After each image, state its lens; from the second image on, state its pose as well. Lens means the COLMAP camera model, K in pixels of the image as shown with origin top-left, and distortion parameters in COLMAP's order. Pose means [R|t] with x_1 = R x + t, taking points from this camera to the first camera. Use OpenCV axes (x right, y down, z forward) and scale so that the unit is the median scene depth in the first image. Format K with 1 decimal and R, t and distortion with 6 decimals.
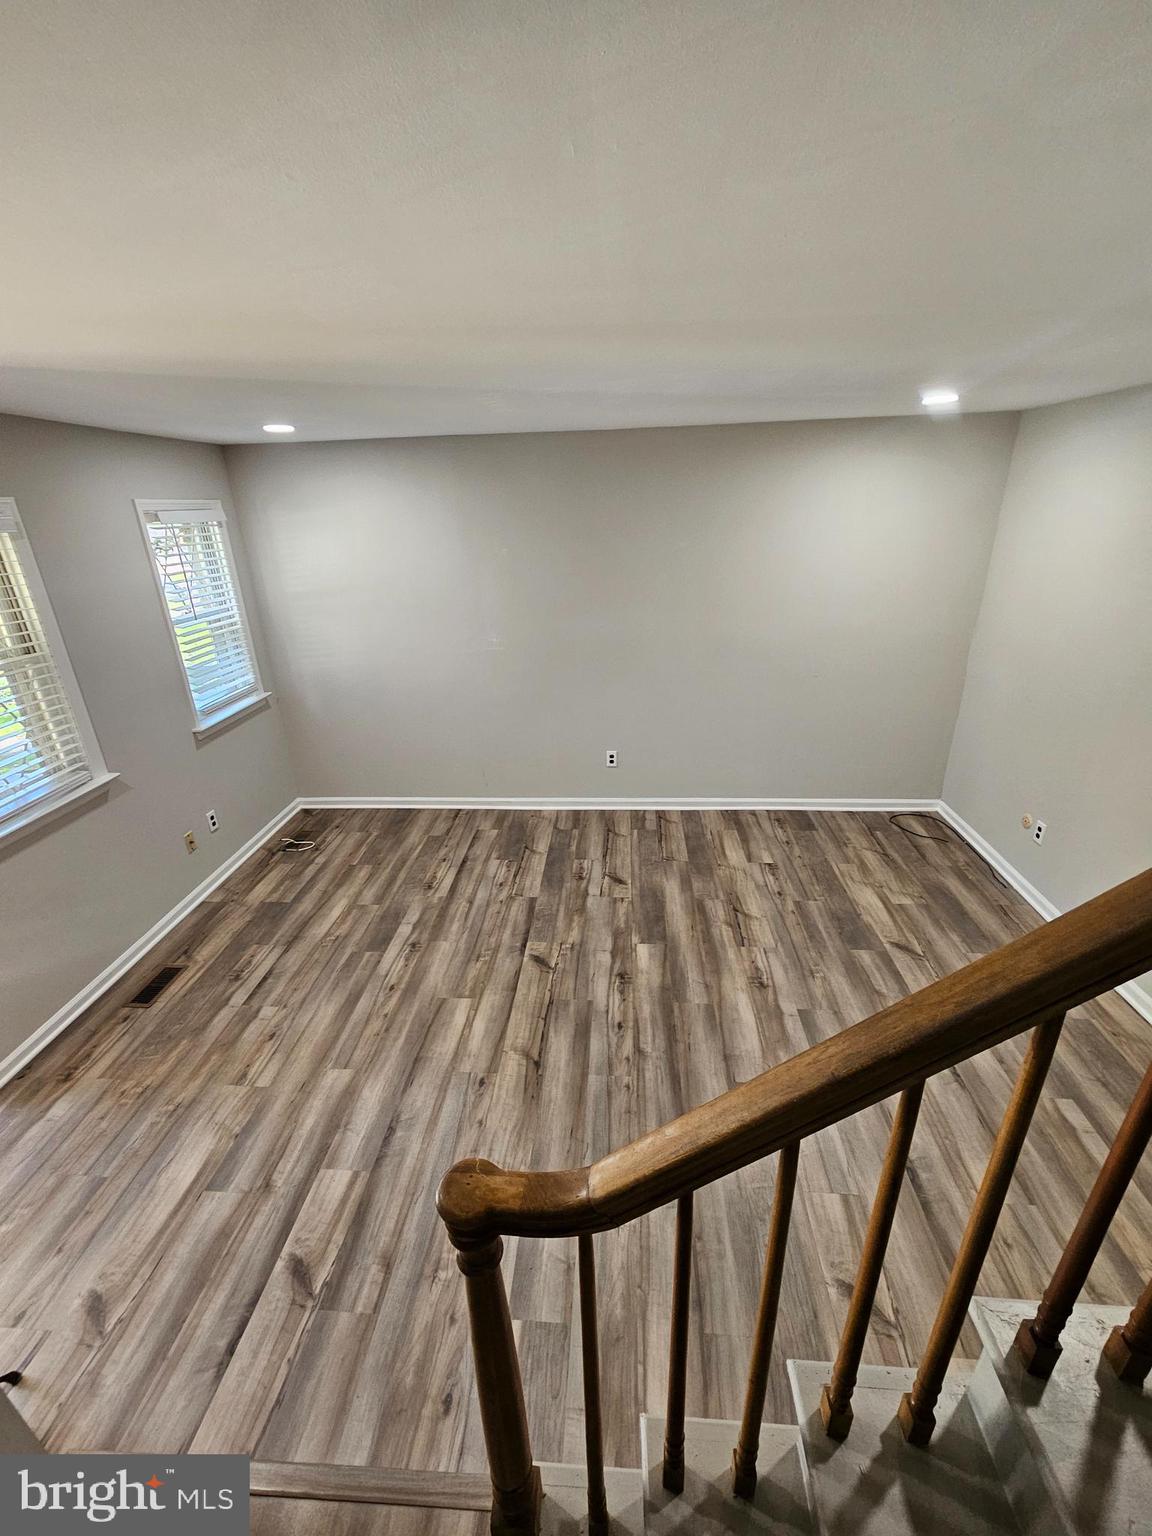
lens RADIAL K [[628.2, 0, 578.9], [0, 628.2, 771.9], [0, 0, 1]] dist [-0.000280, 0.002387]
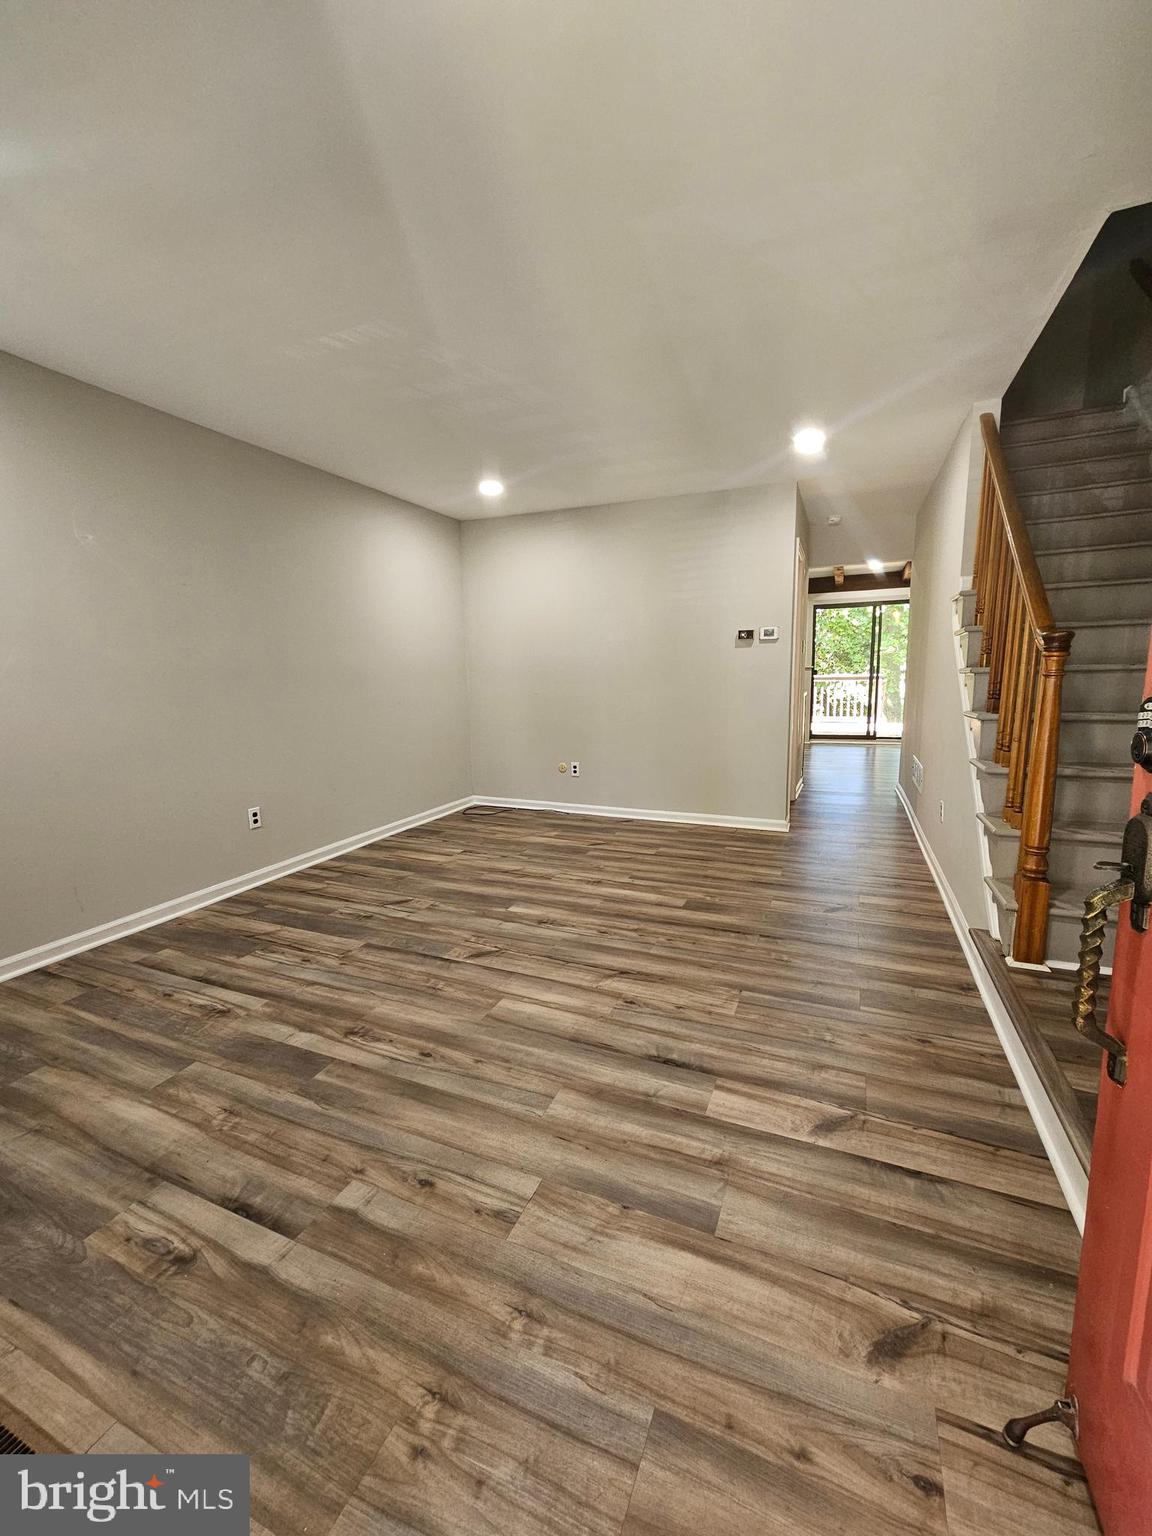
lens RADIAL K [[628.2, 0, 565.4], [0, 628.2, 767.8], [0, 0, 1]] dist [-0.000280, 0.002387]
pose [[0.341232, -0.122566, 0.931954, -0.801255], [0.373622, 0.927463, -0.014825, 0.116347], [-0.862535, 0.353257, 0.362273, 0.489323]]
